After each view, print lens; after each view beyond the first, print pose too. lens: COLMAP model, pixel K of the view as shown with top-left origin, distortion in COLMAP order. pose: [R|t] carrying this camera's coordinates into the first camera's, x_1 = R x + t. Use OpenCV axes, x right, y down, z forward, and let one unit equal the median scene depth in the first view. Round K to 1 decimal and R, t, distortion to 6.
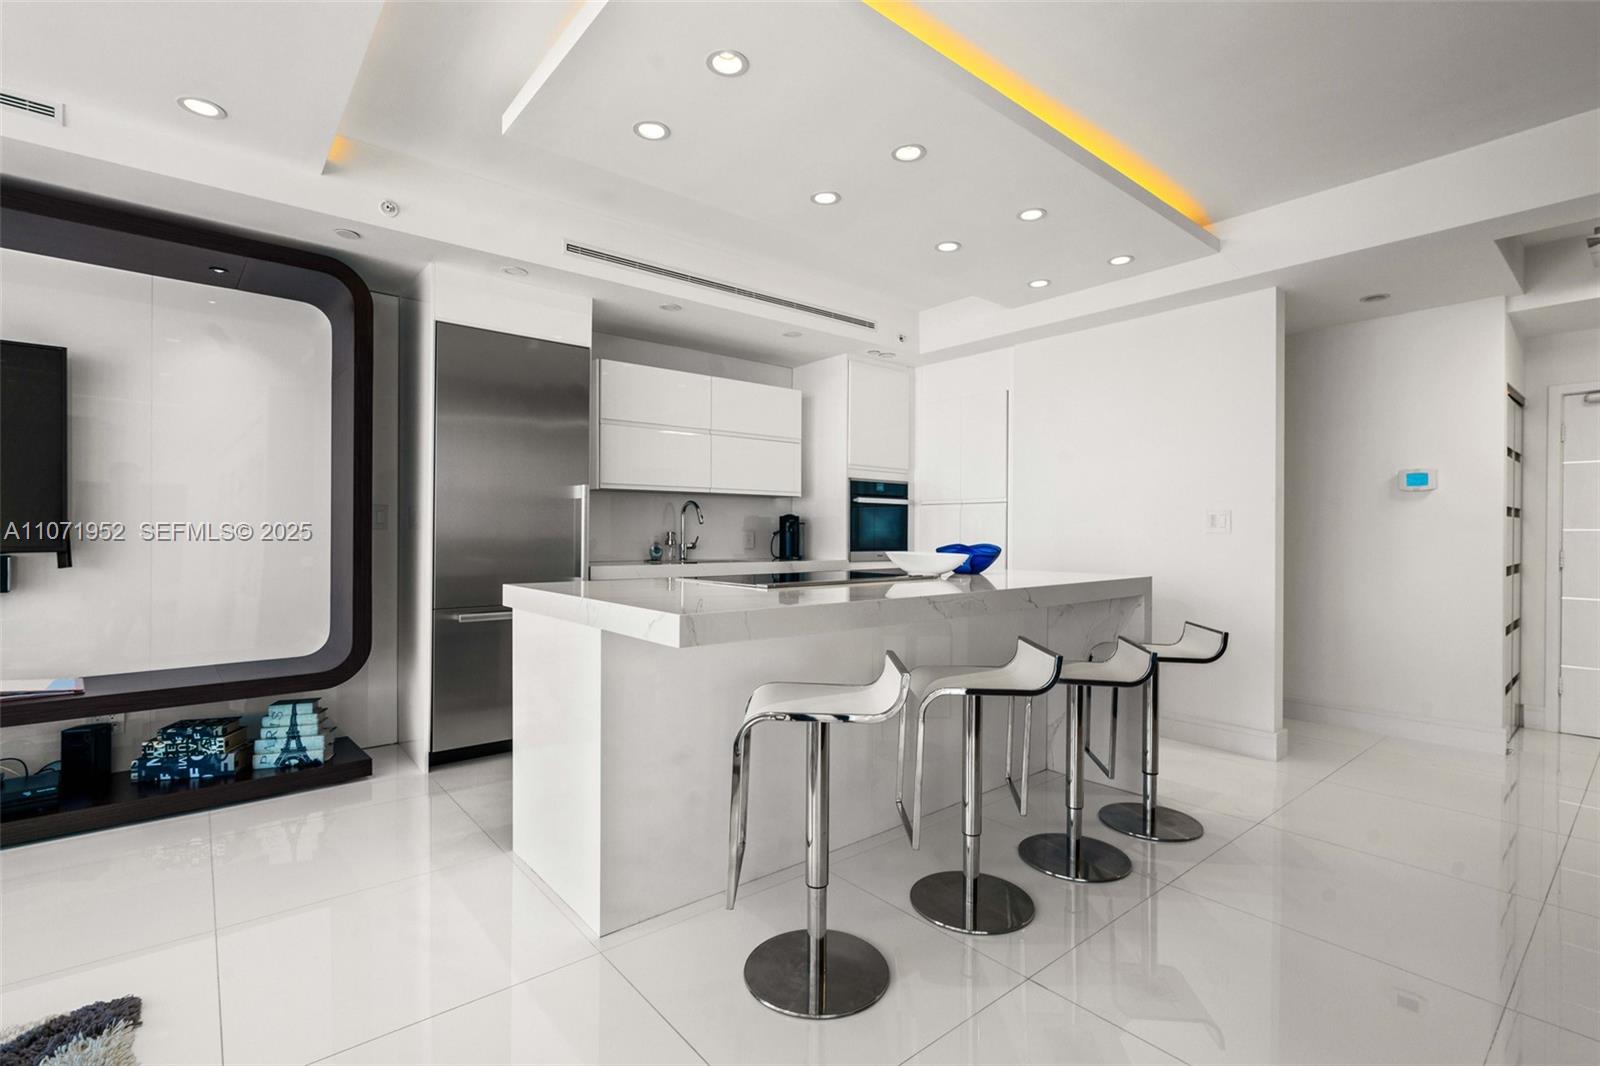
lens RADIAL K [[723.9, 0, 801.6], [0, 723.9, 532.2], [0, 0, 1]] dist [0.003926, 0.001178]
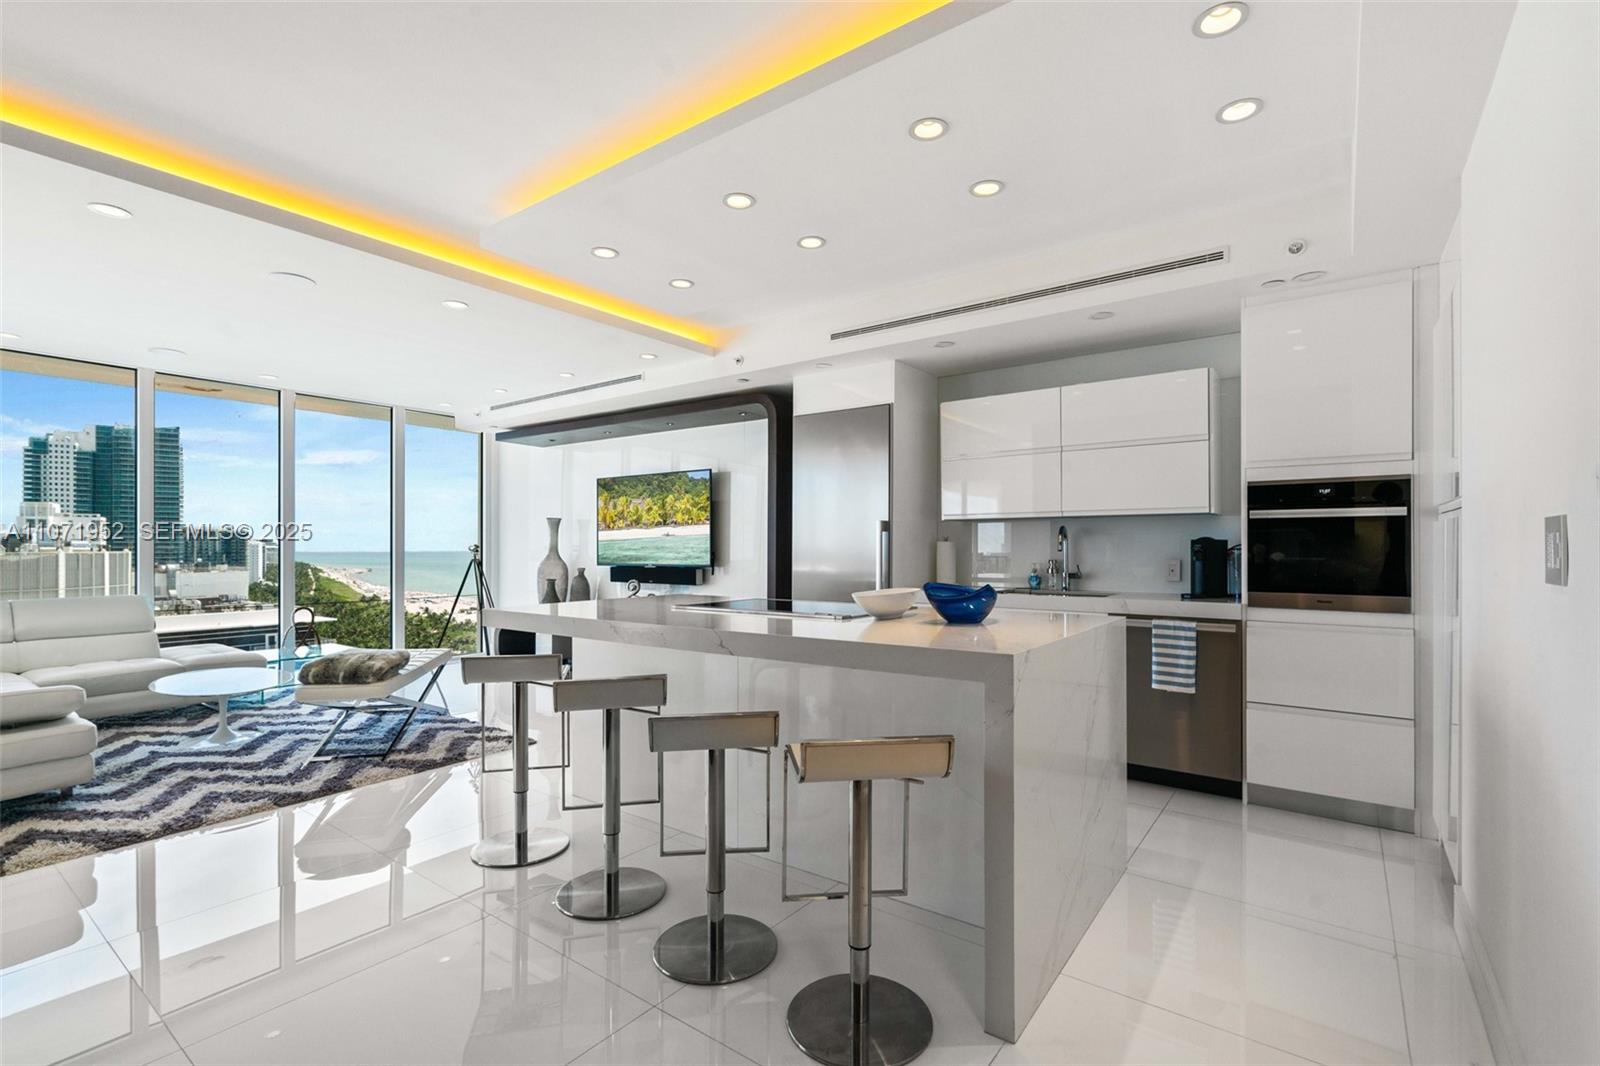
lens RADIAL K [[727.7, 0, 804.3], [0, 727.7, 542.4], [0, 0, 1]] dist [0.001592, 0.001506]
pose [[0.228888, -0.005330, -0.973438, 0.651801], [-0.000258, 0.999985, -0.005536, -0.016359], [0.973453, 0.001518, 0.228883, 0.464919]]
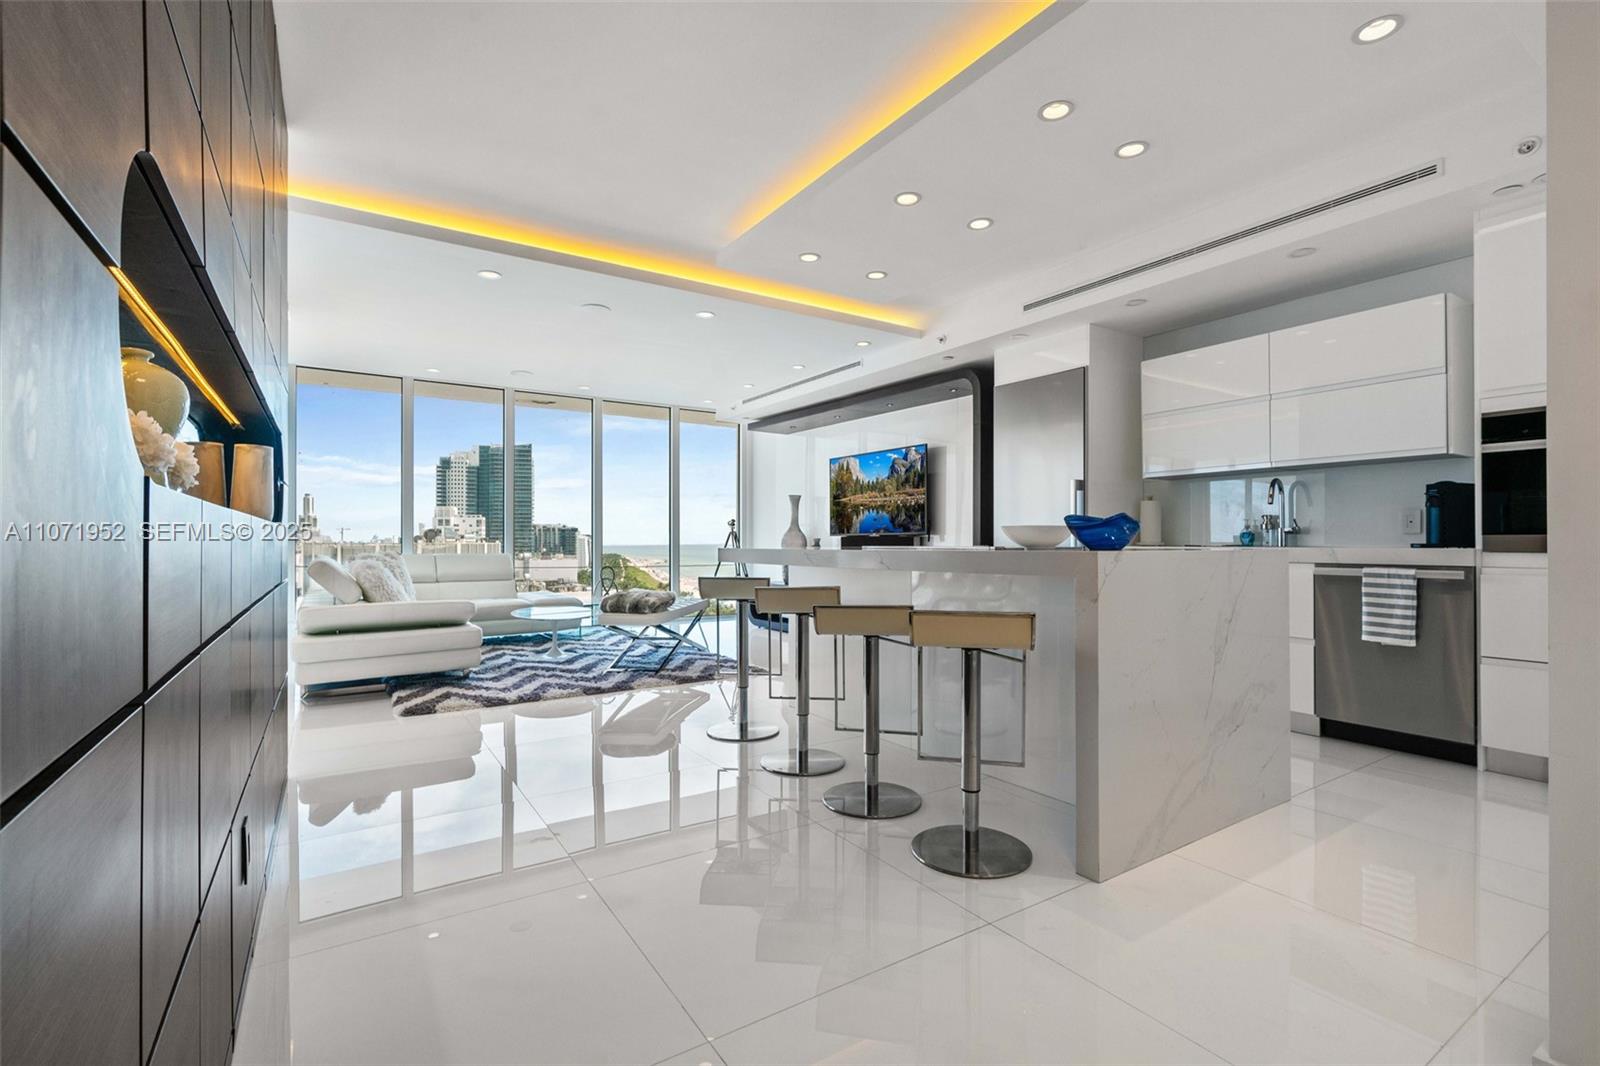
lens RADIAL K [[723.9, 0, 801.6], [0, 723.9, 532.2], [0, 0, 1]] dist [0.003926, 0.001178]
pose [[-0.120586, -0.010948, -0.992643, 0.764239], [0.000083, 0.999939, -0.011039, 0.030923], [0.992703, -0.001413, -0.120577, 0.528849]]
